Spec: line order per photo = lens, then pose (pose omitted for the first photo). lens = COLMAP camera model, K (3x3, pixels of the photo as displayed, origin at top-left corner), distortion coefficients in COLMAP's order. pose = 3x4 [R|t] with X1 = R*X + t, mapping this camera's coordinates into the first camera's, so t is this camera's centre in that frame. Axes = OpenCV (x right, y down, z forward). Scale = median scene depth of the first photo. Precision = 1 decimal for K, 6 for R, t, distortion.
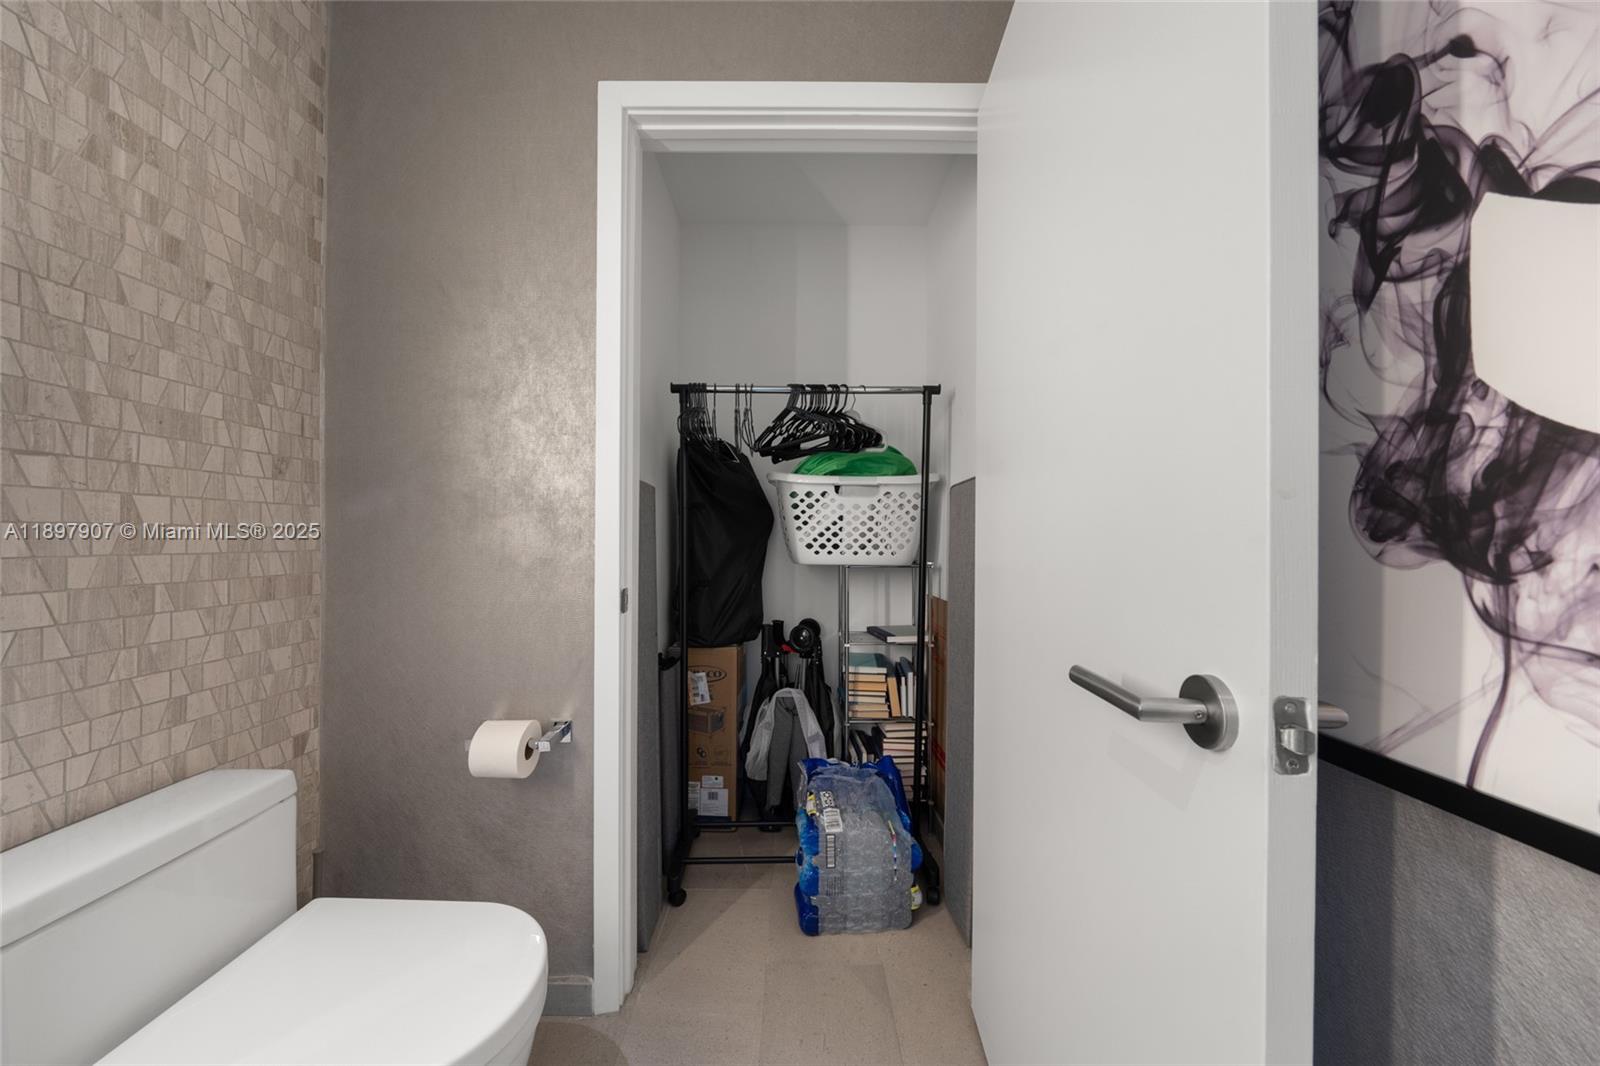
lens RADIAL K [[551.9, 0, 798.0], [0, 551.9, 539.0], [0, 0, 1]] dist [-0.006028, 0.001105]
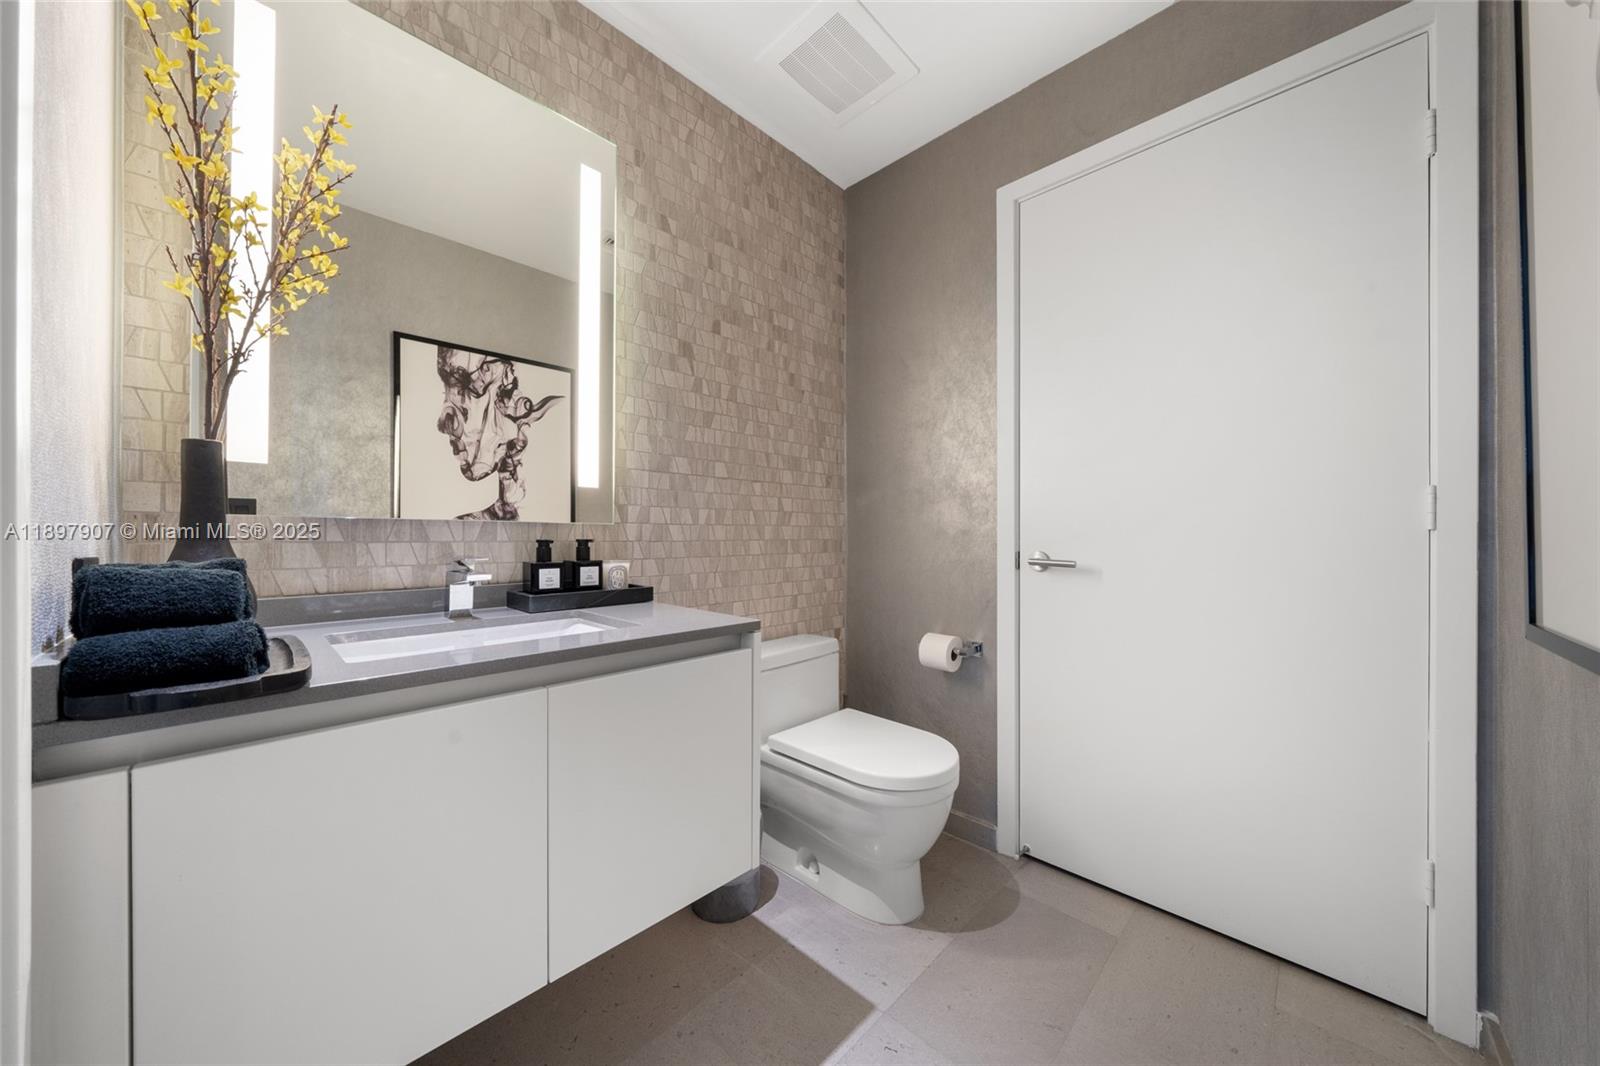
lens RADIAL K [[551.9, 0, 798.0], [0, 551.9, 529.2], [0, 0, 1]] dist [-0.006028, 0.001105]
pose [[0.716259, -0.014283, -0.697688, 0.277075], [0.003496, 0.999851, -0.016880, 0.063169], [0.697825, 0.009652, 0.716203, -0.402550]]
